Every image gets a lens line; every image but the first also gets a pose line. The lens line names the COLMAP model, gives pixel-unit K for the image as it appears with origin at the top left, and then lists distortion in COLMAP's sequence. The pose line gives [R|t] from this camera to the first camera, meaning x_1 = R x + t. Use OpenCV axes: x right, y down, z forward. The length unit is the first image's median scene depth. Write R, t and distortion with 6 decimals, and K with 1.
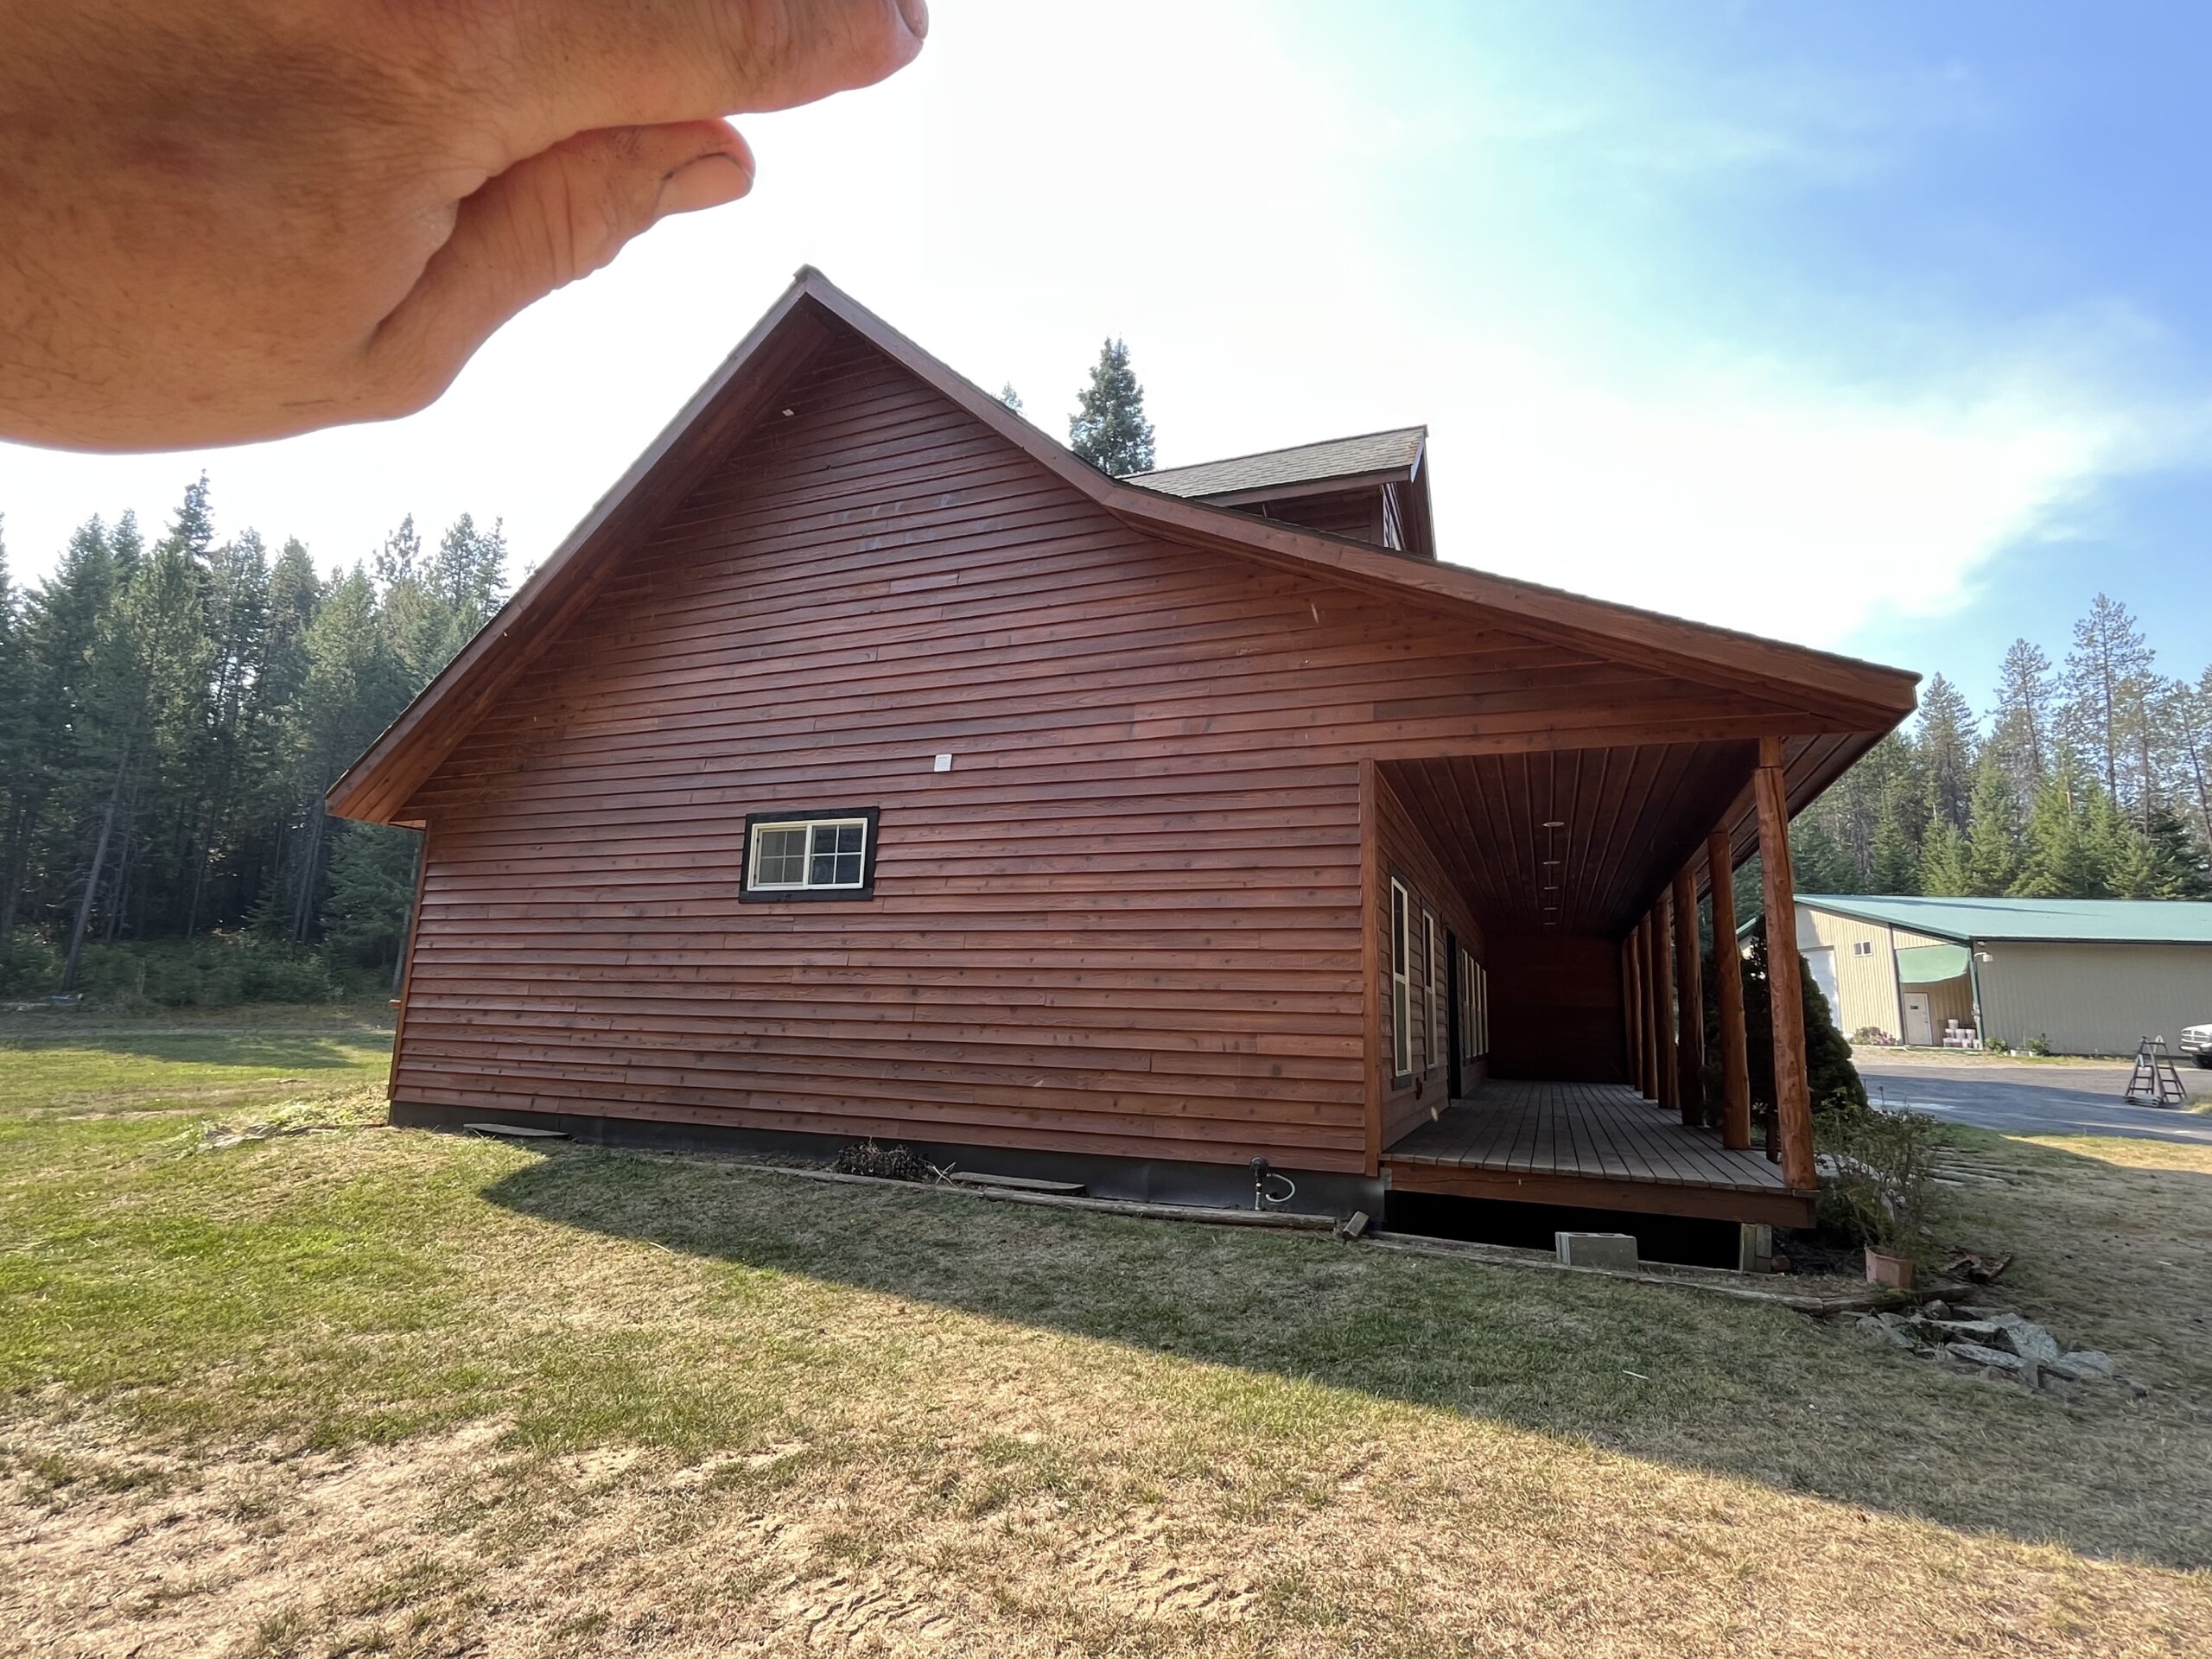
lens RADIAL K [[1079.2, 0, 1106.0], [0, 1079.2, 829.5], [0, 0, 1]] dist [0.005010, -0.000040]
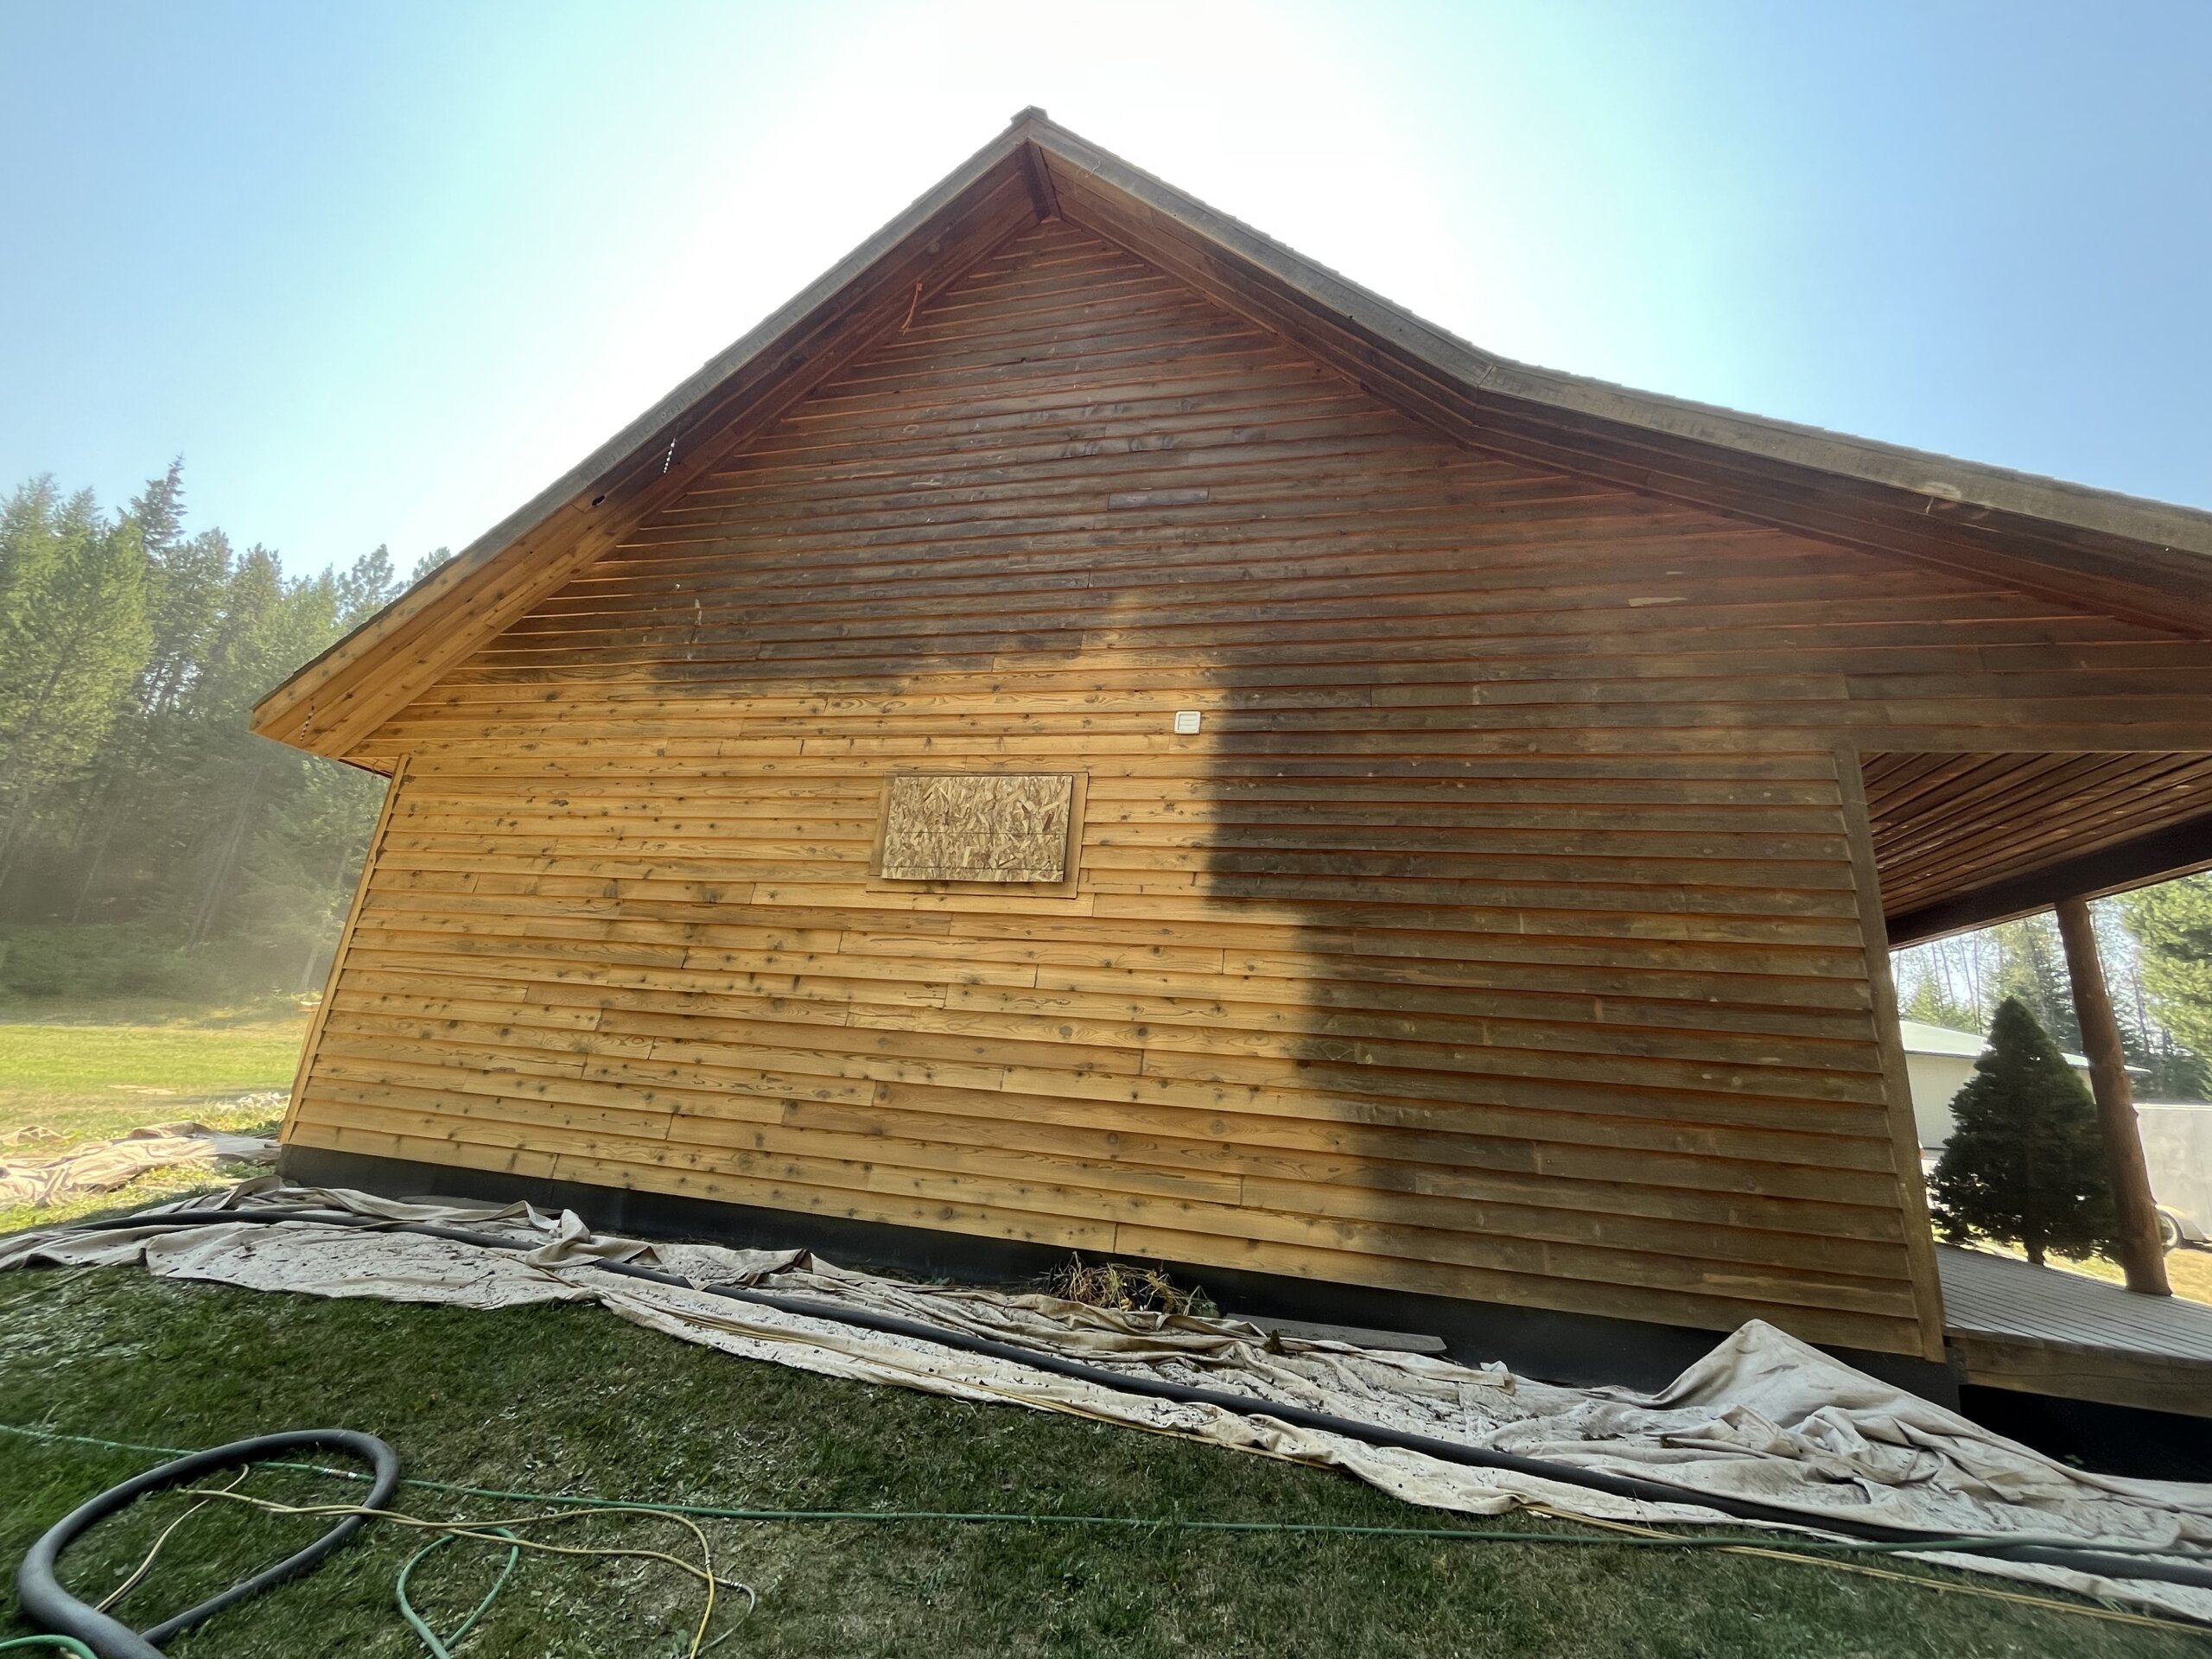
lens RADIAL K [[896.8, 0, 1106.0], [0, 896.8, 829.5], [0, 0, 1]] dist [-0.001278, -0.000017]
pose [[0.986672, 0.091595, 0.134492, -0.283246], [-0.079765, 0.992663, -0.090870, 0.072742], [-0.141828, 0.078931, 0.986739, 0.407097]]
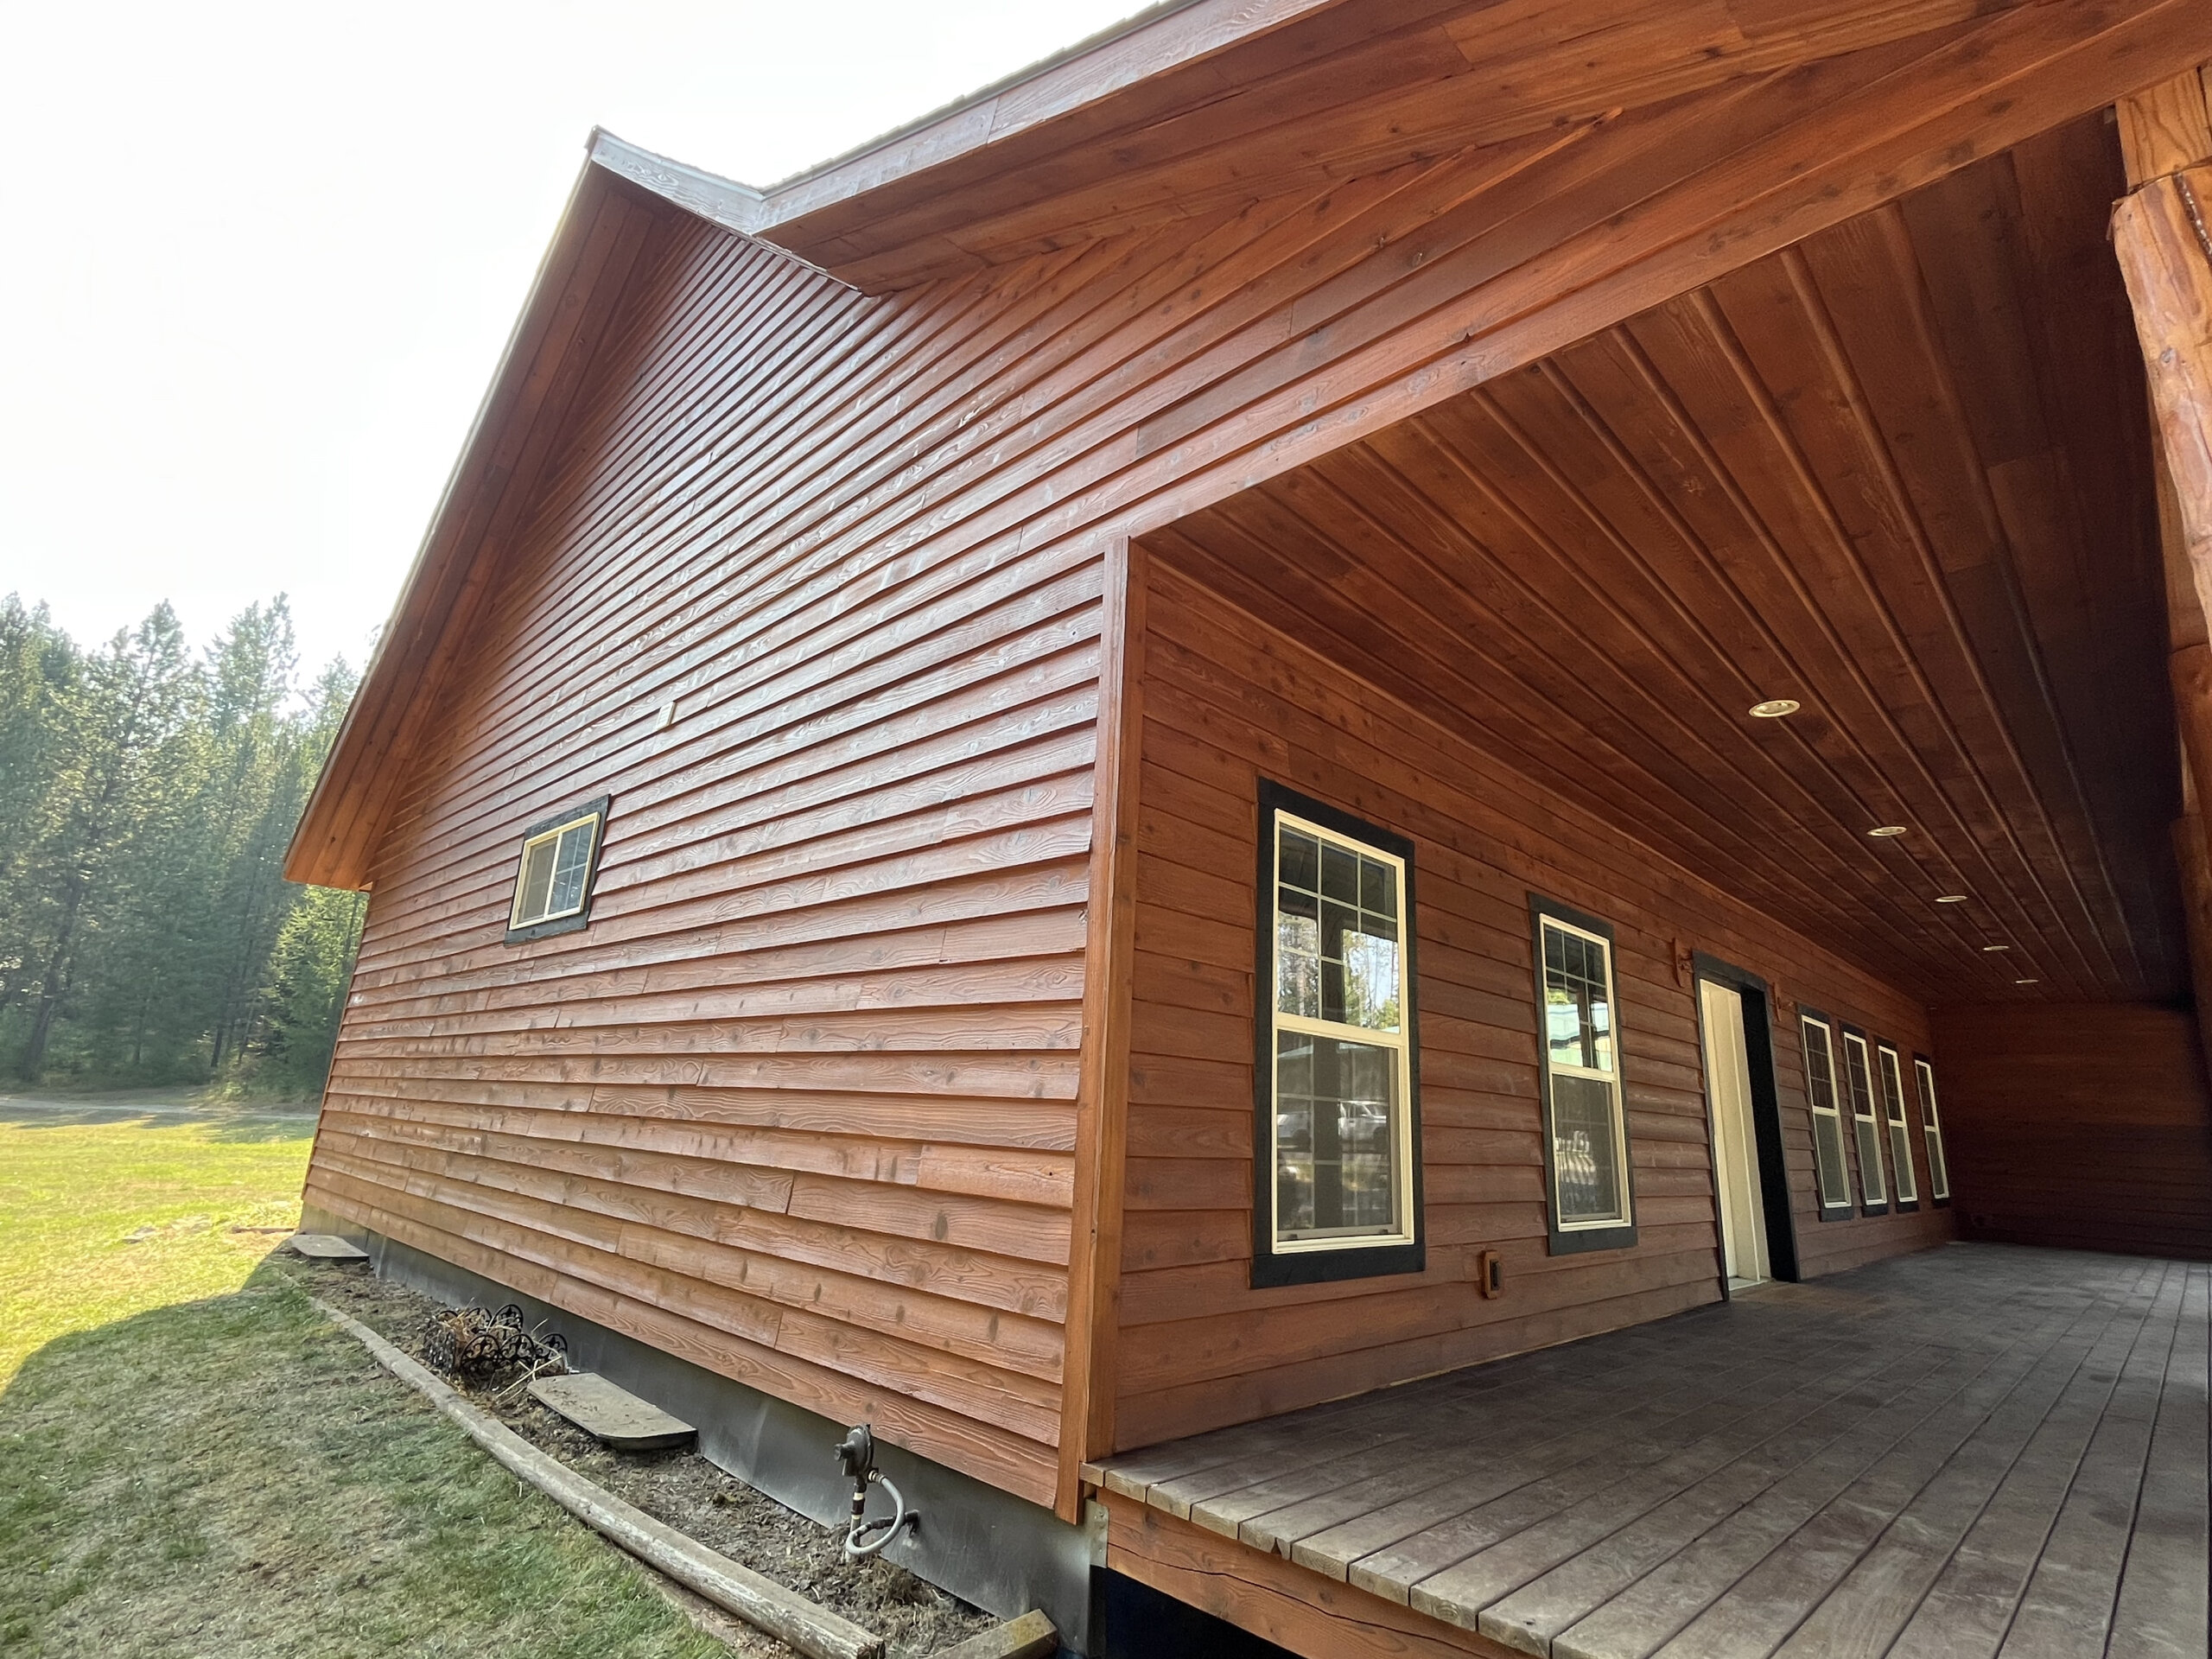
lens RADIAL K [[1079.2, 0, 1106.0], [0, 1079.2, 829.5], [0, 0, 1]] dist [0.005010, -0.000040]
pose [[0.923734, -0.082930, -0.373950, 0.342403], [0.045215, 0.993063, -0.108539, 0.092001], [0.380358, 0.083353, 0.921076, 0.498272]]
